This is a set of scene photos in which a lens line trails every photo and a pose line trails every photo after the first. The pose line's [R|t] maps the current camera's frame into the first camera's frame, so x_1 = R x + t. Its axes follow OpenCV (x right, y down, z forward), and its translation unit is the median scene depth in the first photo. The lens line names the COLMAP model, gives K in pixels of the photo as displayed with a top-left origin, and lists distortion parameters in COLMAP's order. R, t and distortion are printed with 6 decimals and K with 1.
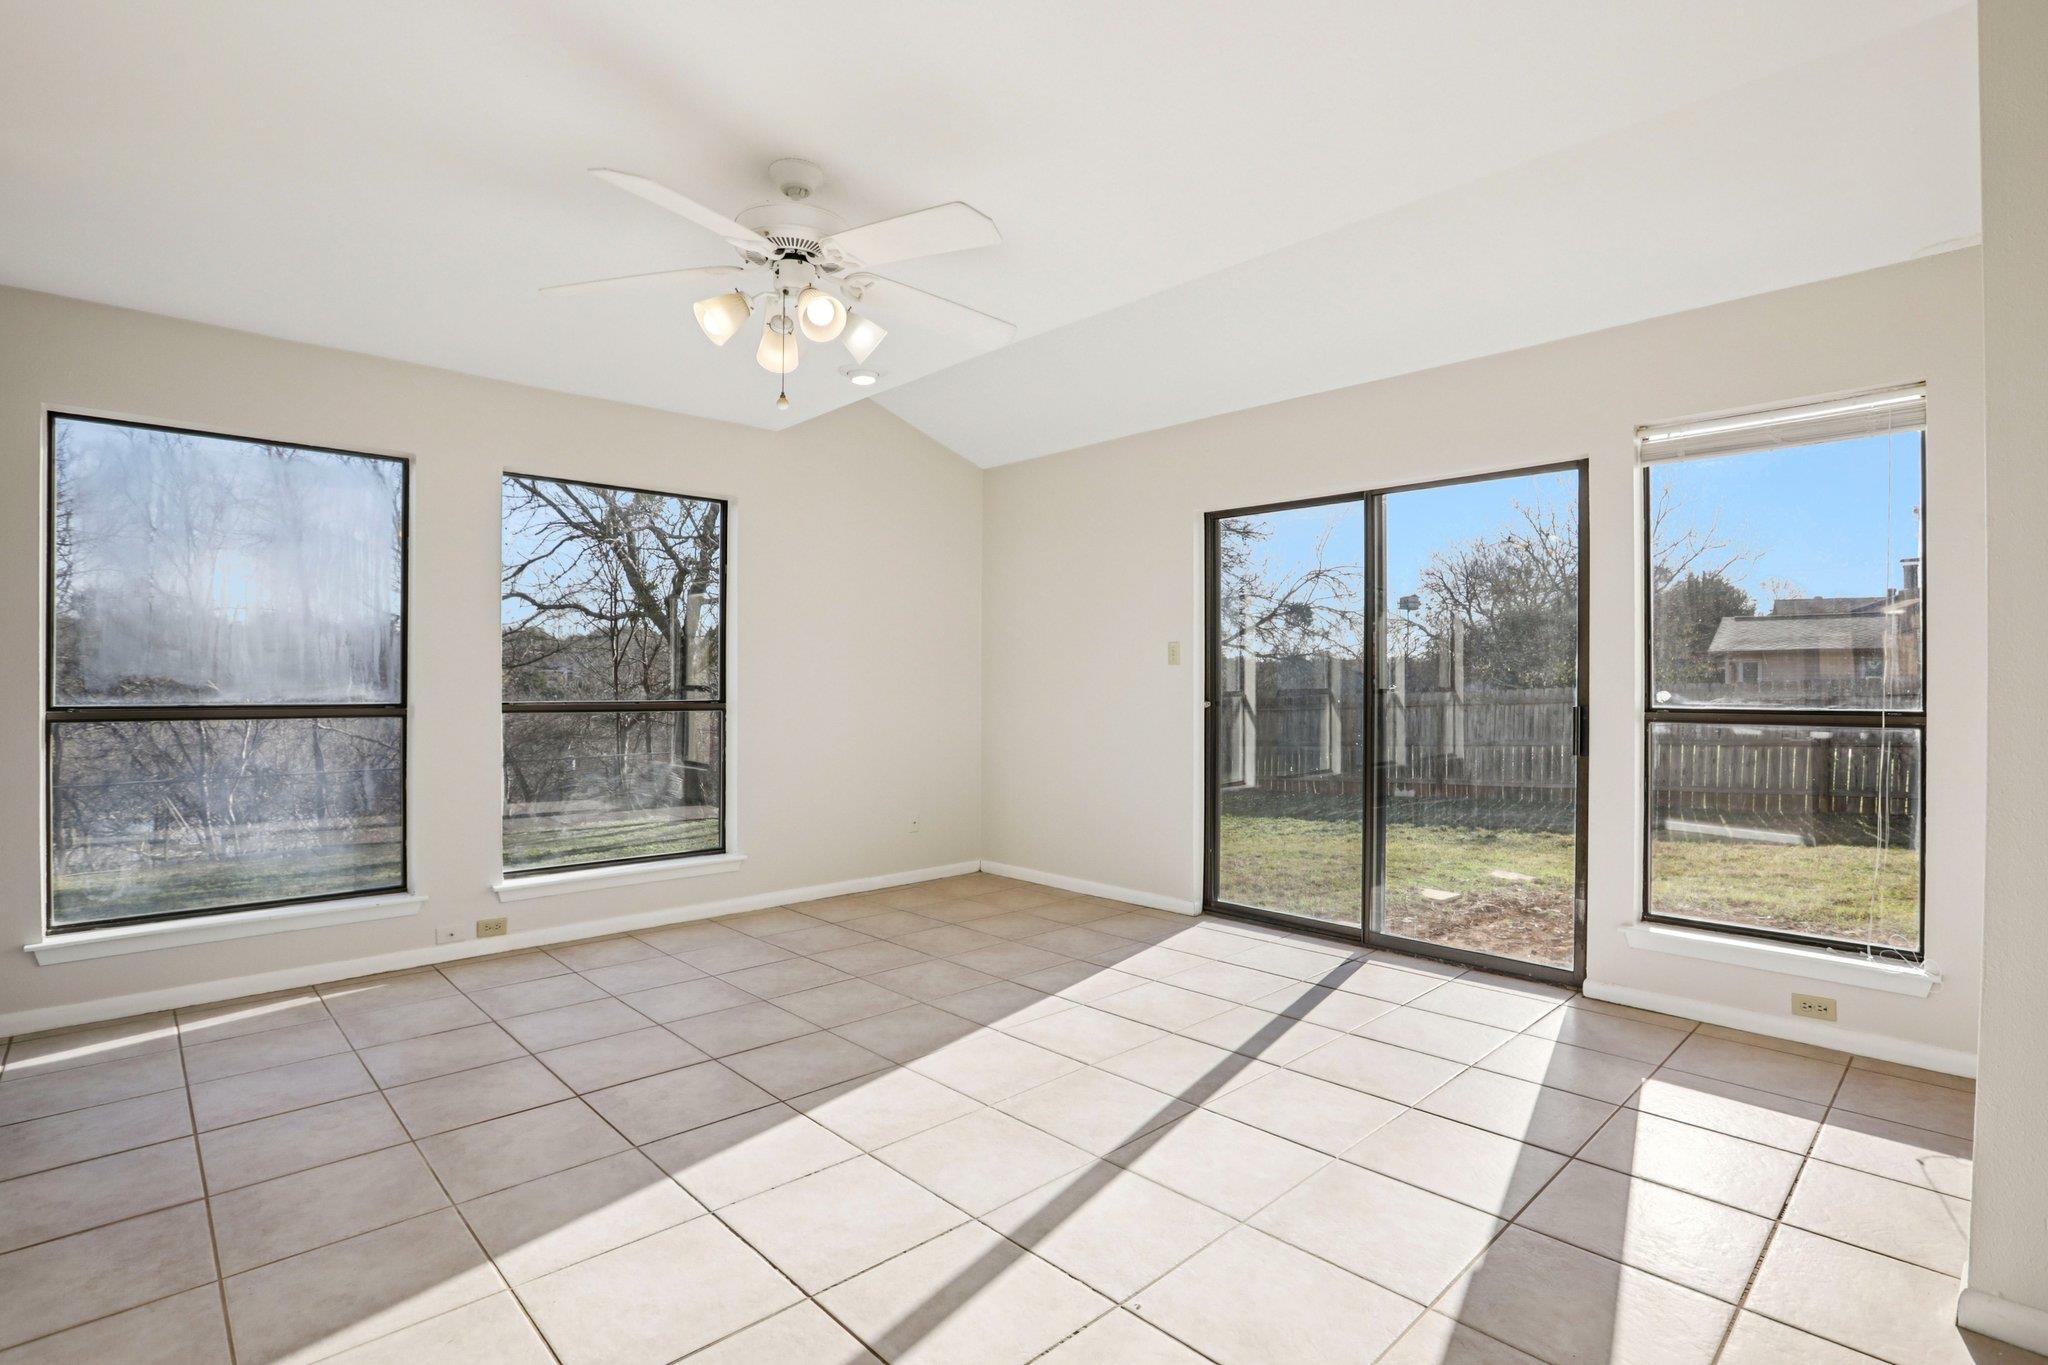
lens RADIAL K [[965.9, 0, 1013.6], [0, 965.9, 676.8], [0, 0, 1]] dist [-0.020100, -0.000118]
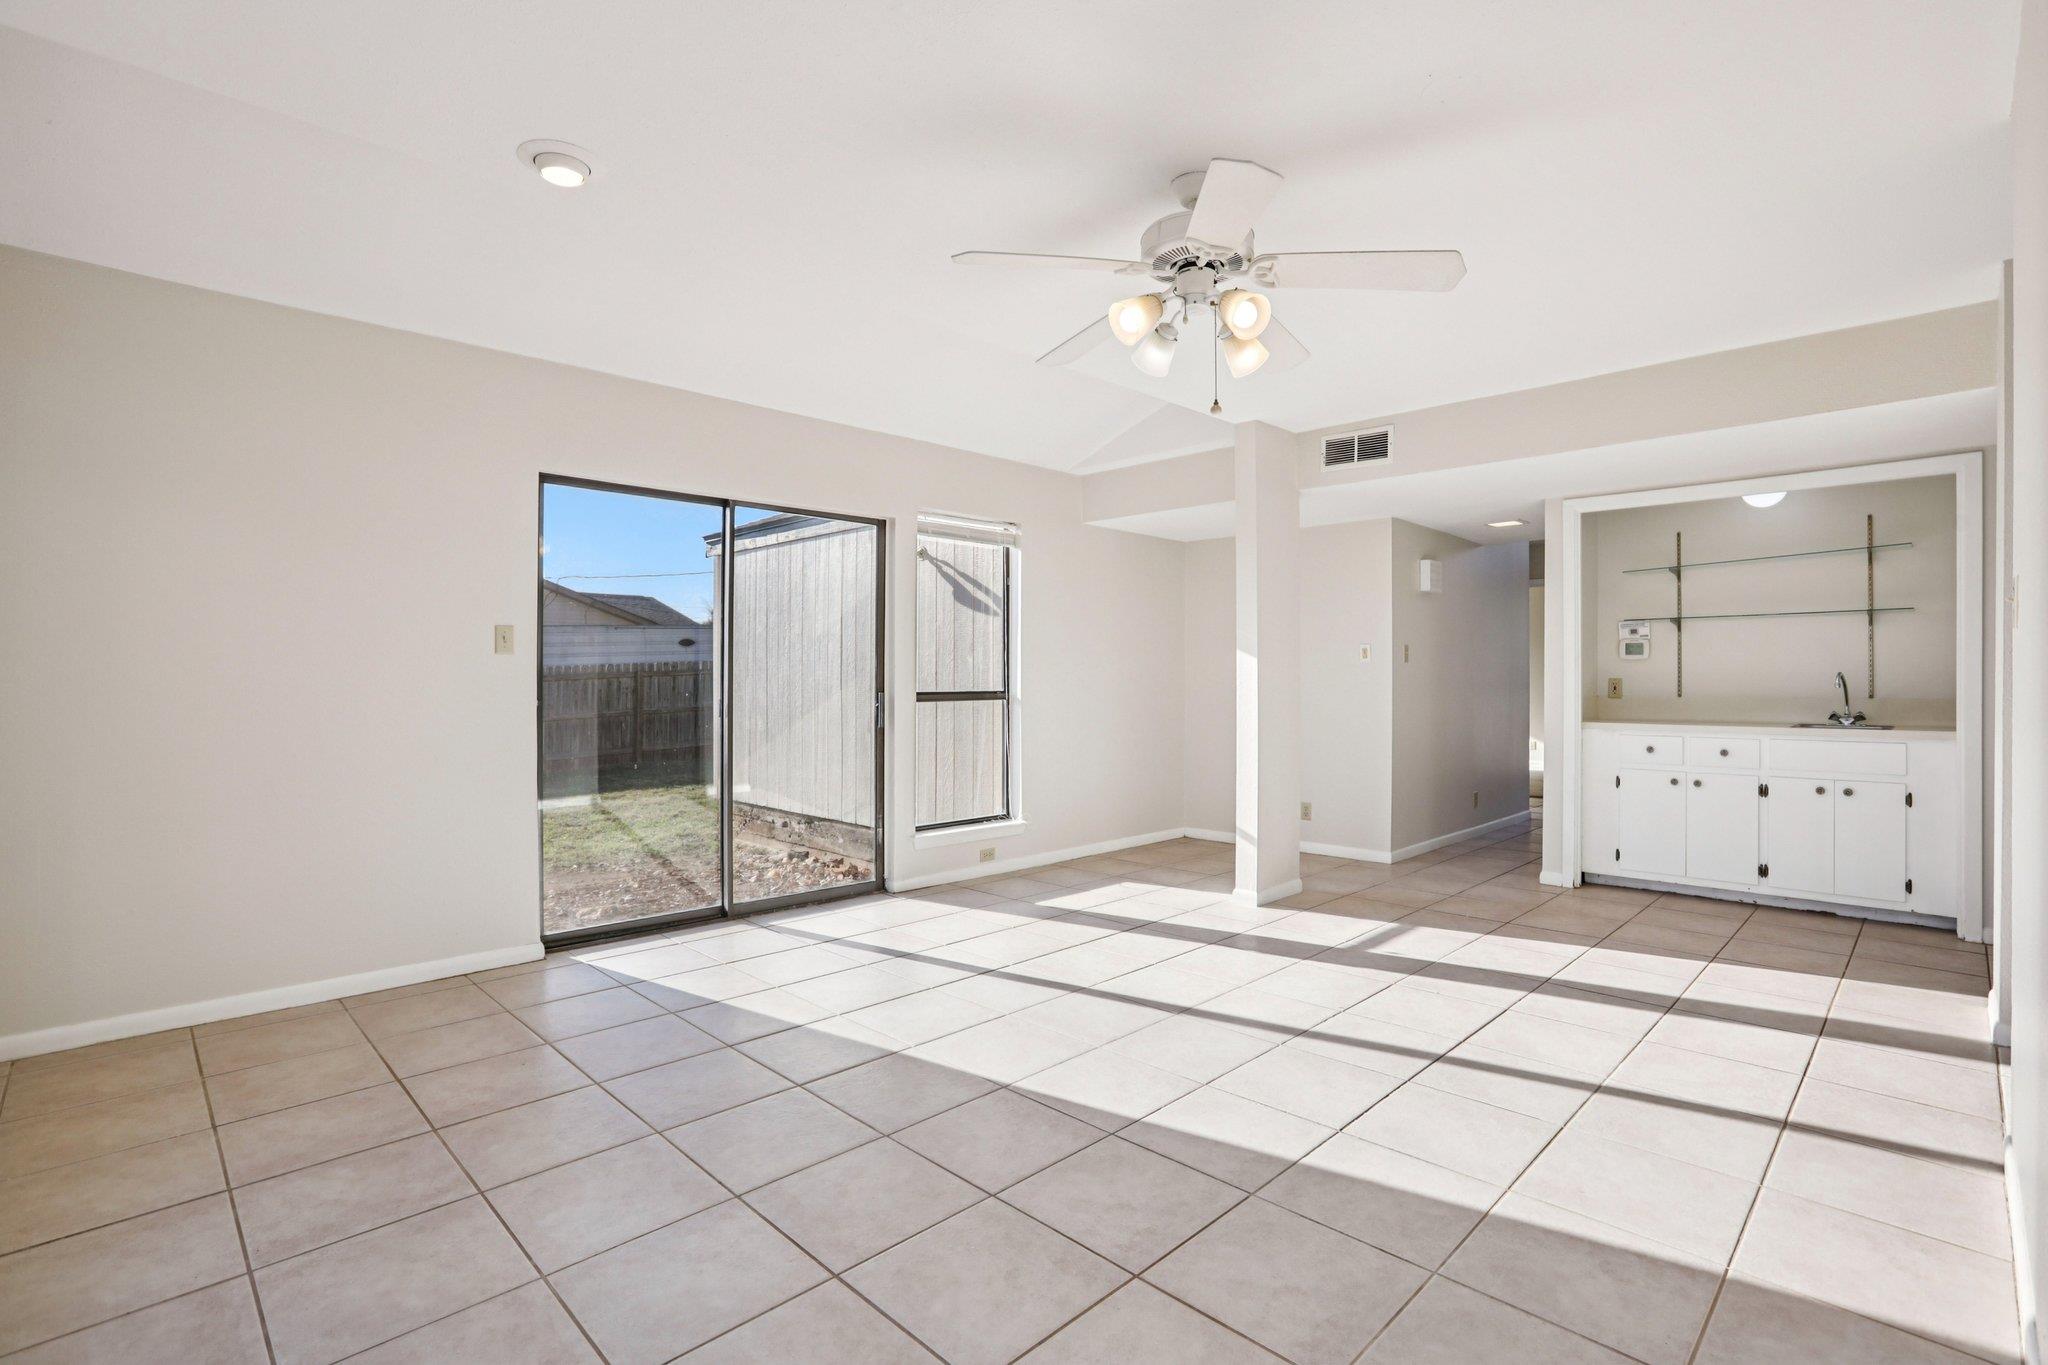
lens RADIAL K [[942.0, 0, 1024.0], [0, 942.0, 682.5], [0, 0, 1]] dist [-0.024295, 0.000355]
pose [[-0.020354, -0.001109, 0.999792, -1.048559], [-0.010987, 0.999939, 0.000885, 0.010103], [-0.999732, -0.010966, -0.020364, 1.024558]]
